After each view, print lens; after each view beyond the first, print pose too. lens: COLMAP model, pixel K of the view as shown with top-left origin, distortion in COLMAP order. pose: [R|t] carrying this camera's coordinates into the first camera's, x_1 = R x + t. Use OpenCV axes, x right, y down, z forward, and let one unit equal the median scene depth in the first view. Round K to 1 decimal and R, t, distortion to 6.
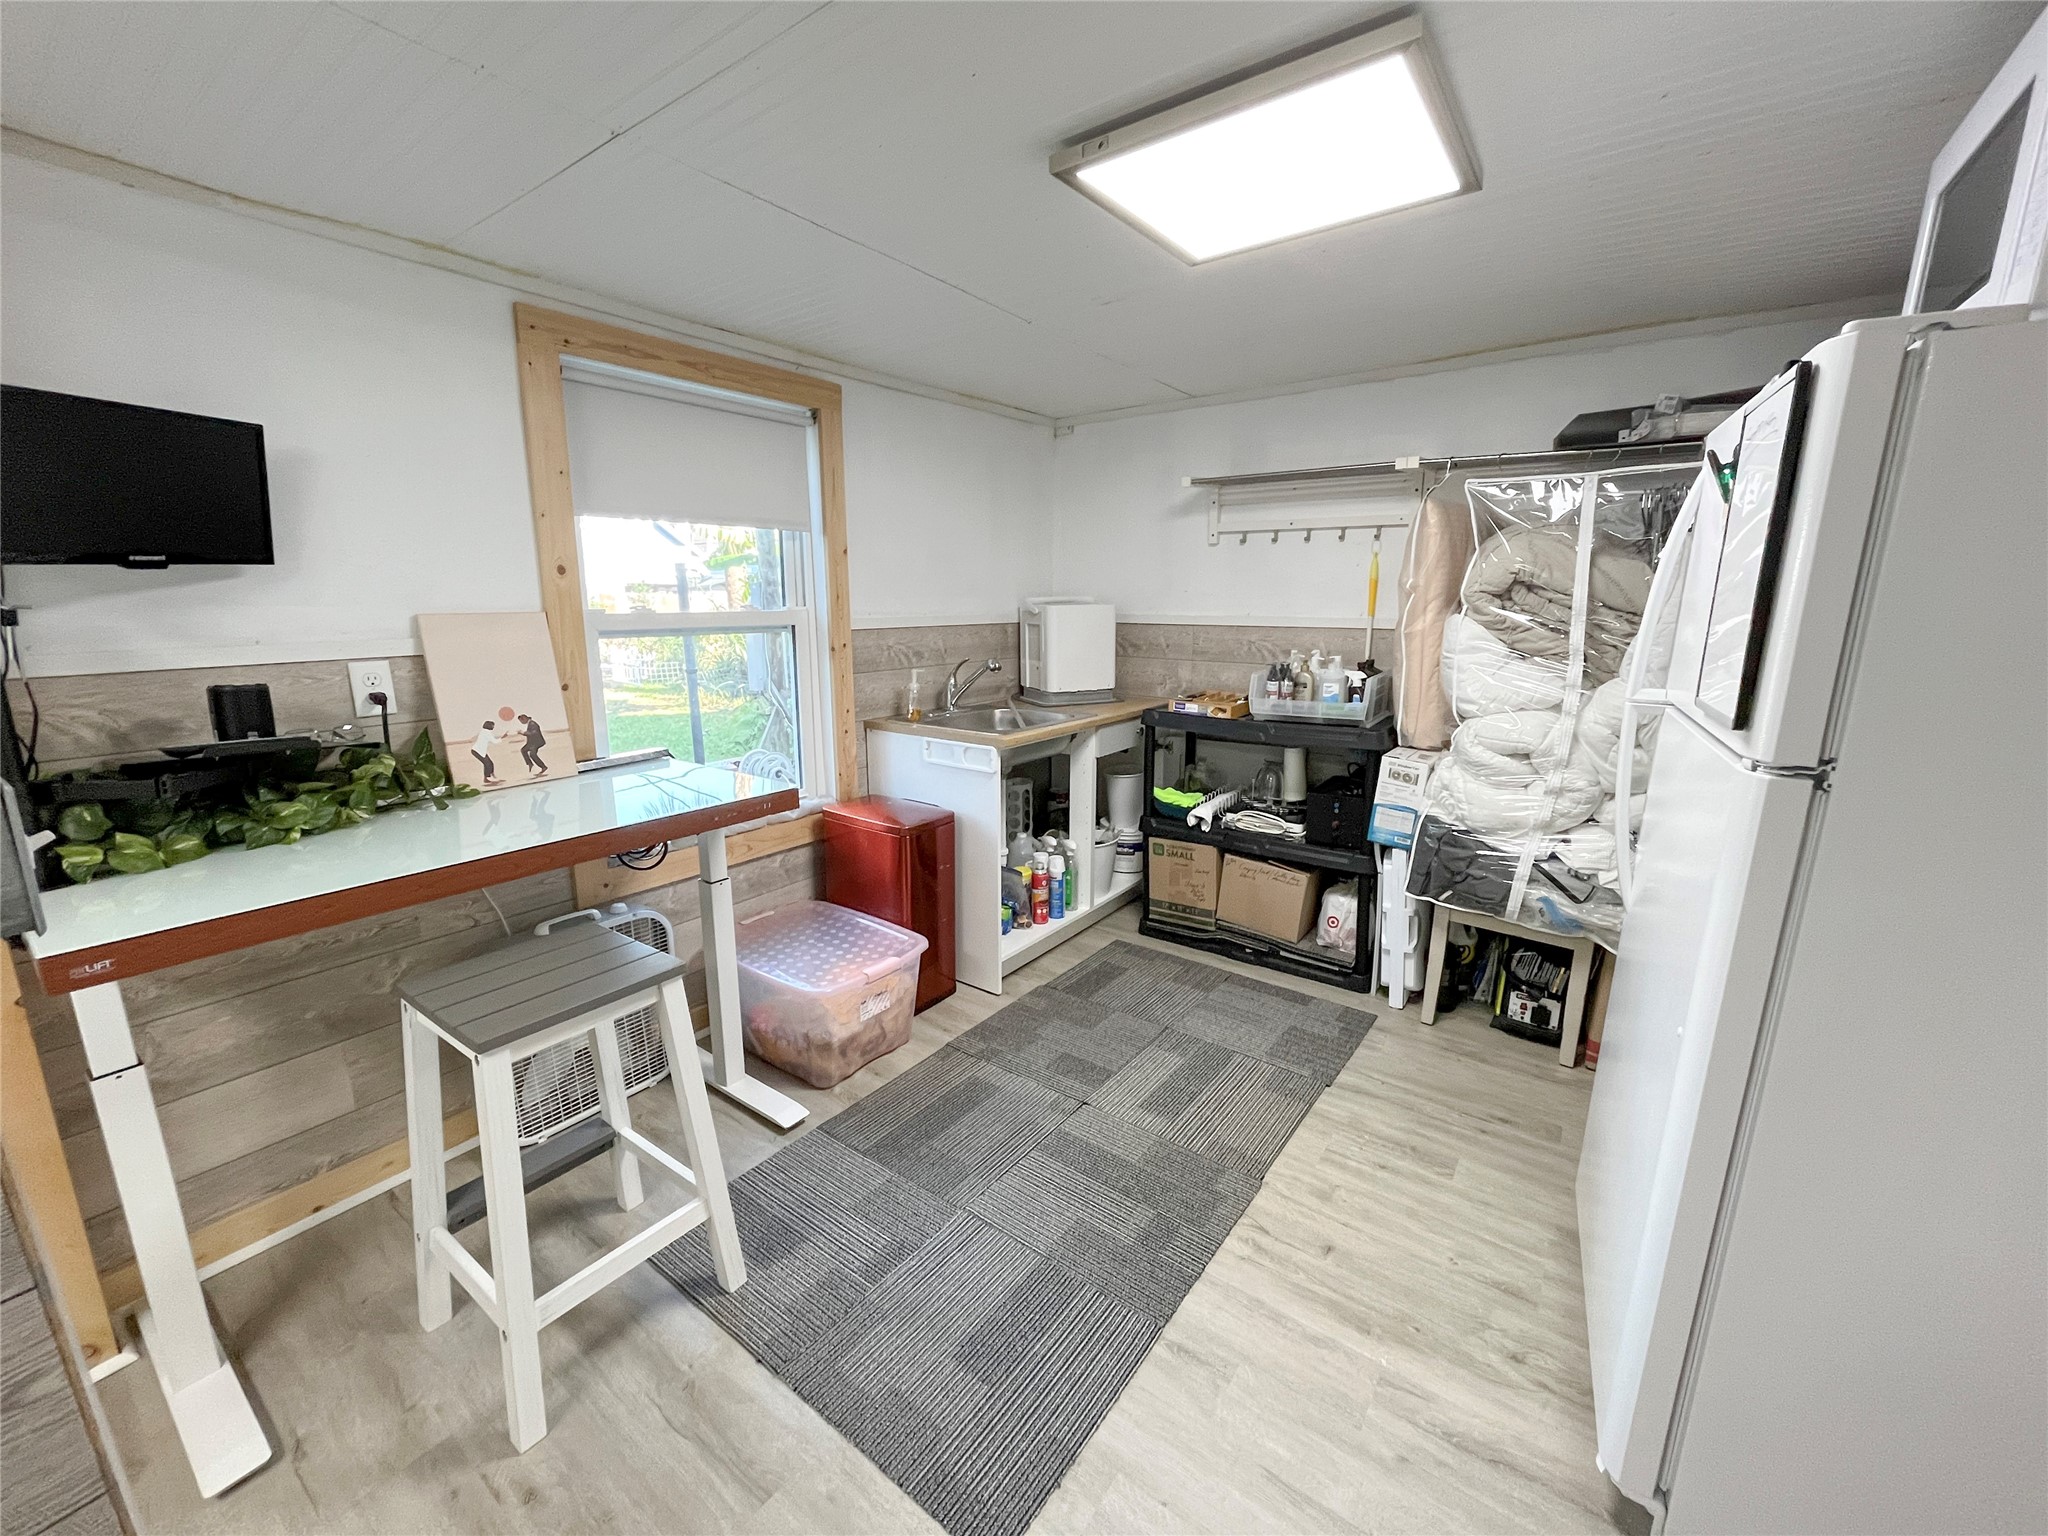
lens RADIAL K [[822.8, 0, 1030.2], [0, 822.8, 770.3], [0, 0, 1]] dist [-0.002096, -0.000200]
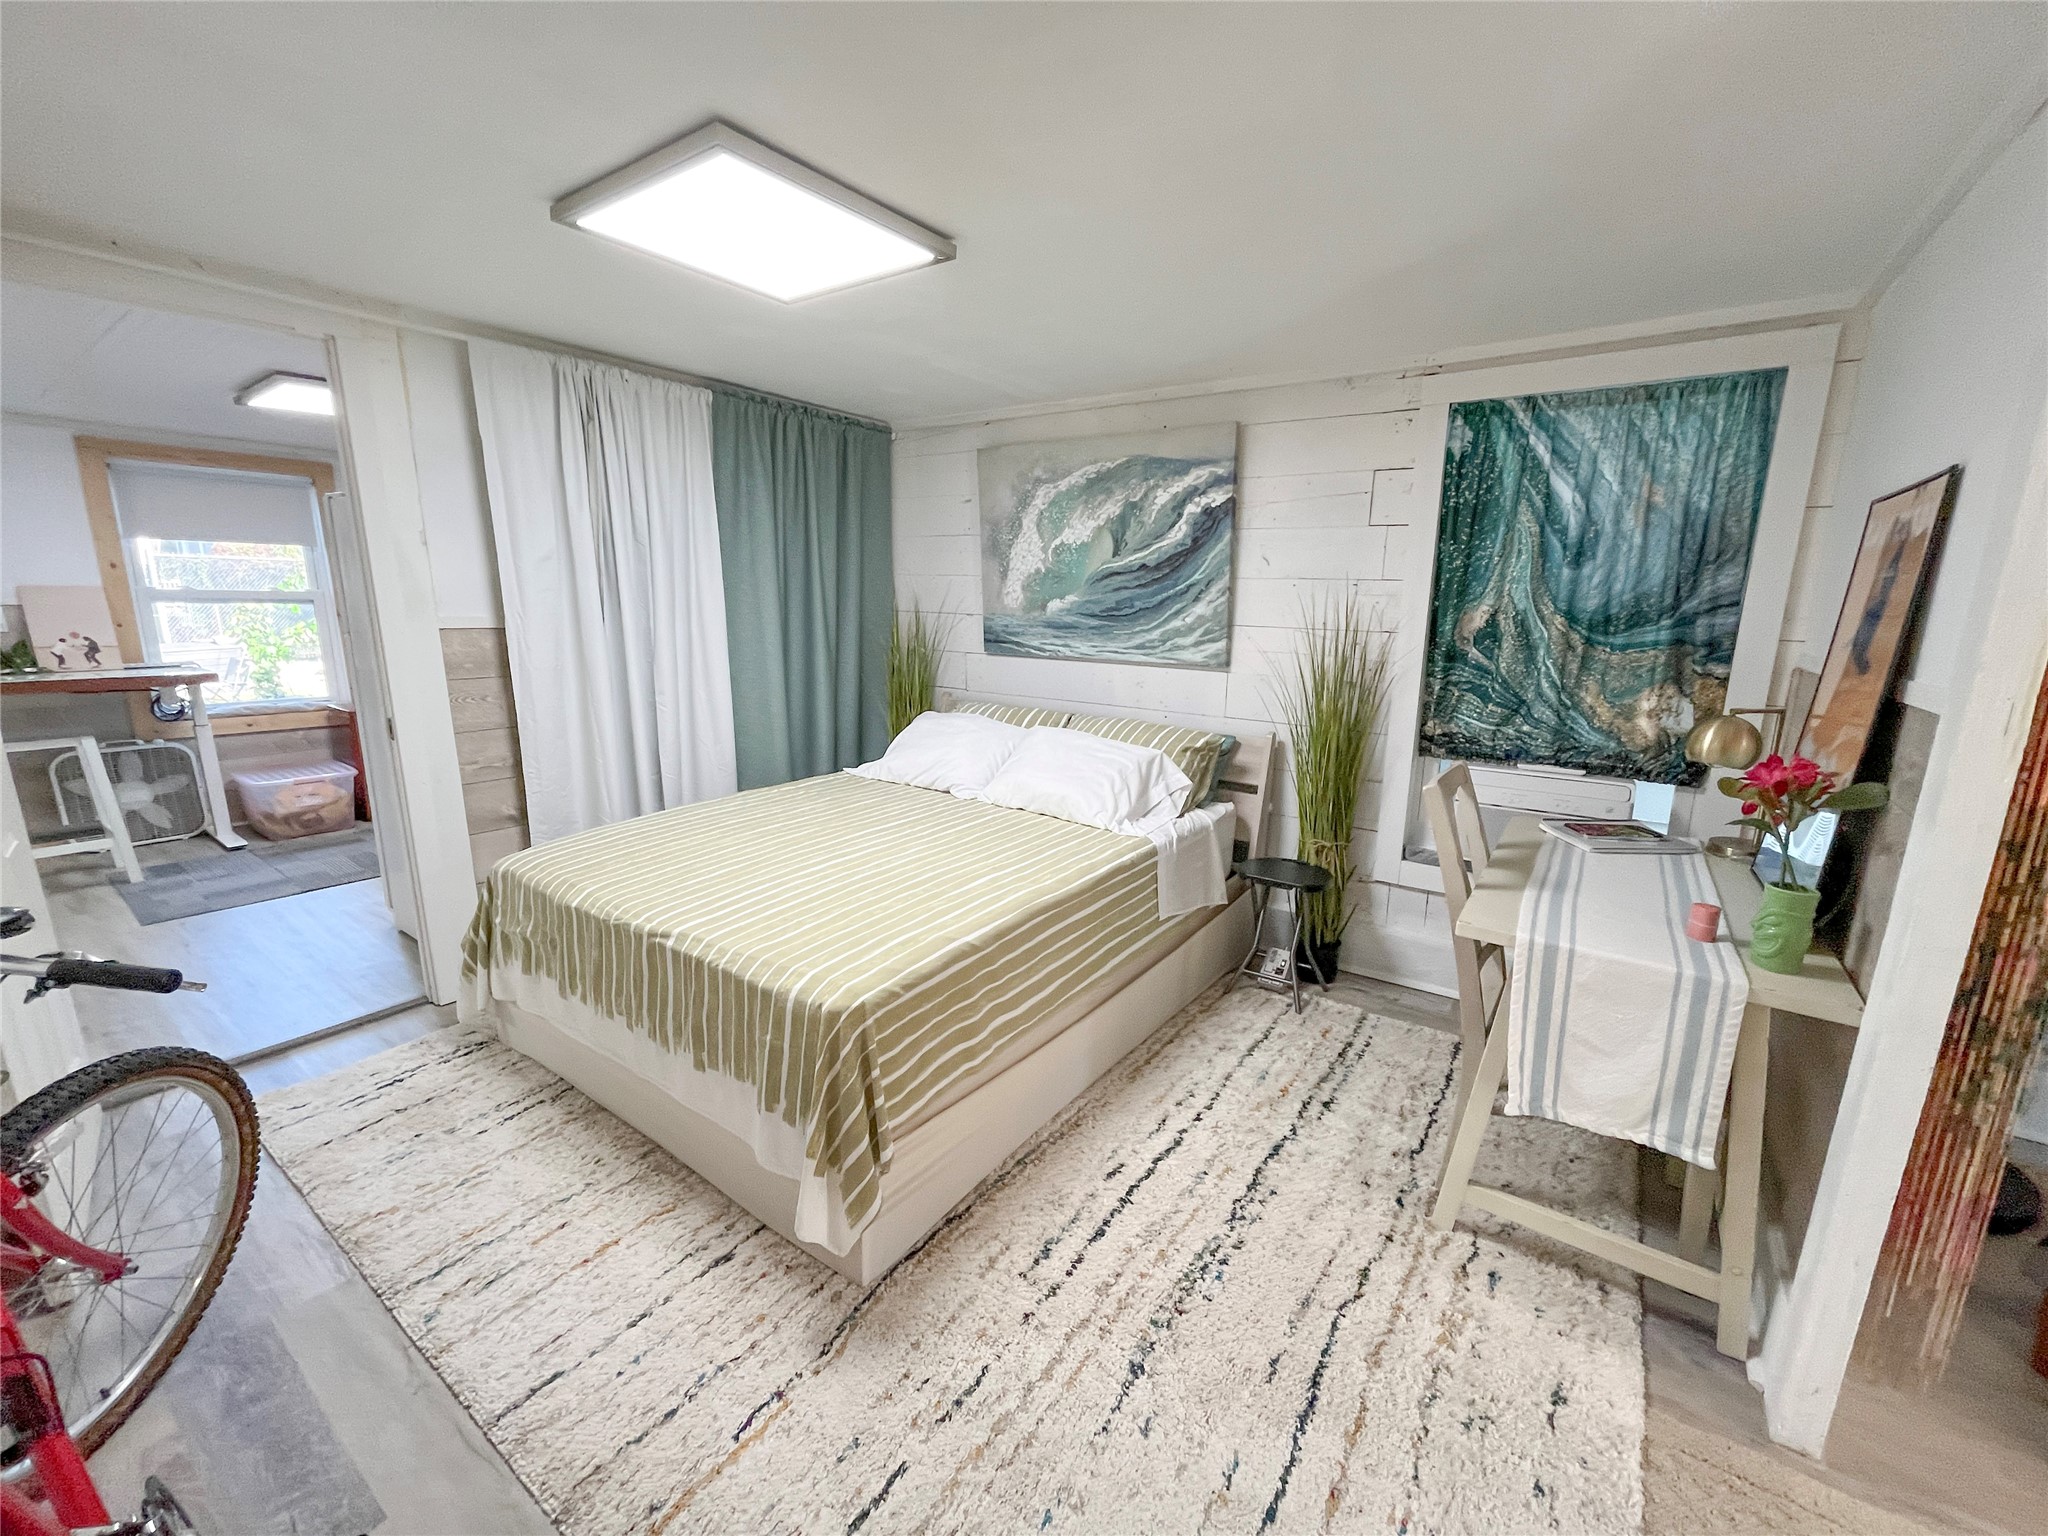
lens RADIAL K [[822.8, 0, 1019.5], [0, 822.8, 769.2], [0, 0, 1]] dist [-0.002096, -0.000200]
pose [[0.999962, -0.006907, 0.005341, 1.634213], [0.006996, 0.999833, -0.016897, 0.303106], [-0.005223, 0.016933, 0.999843, -1.002871]]
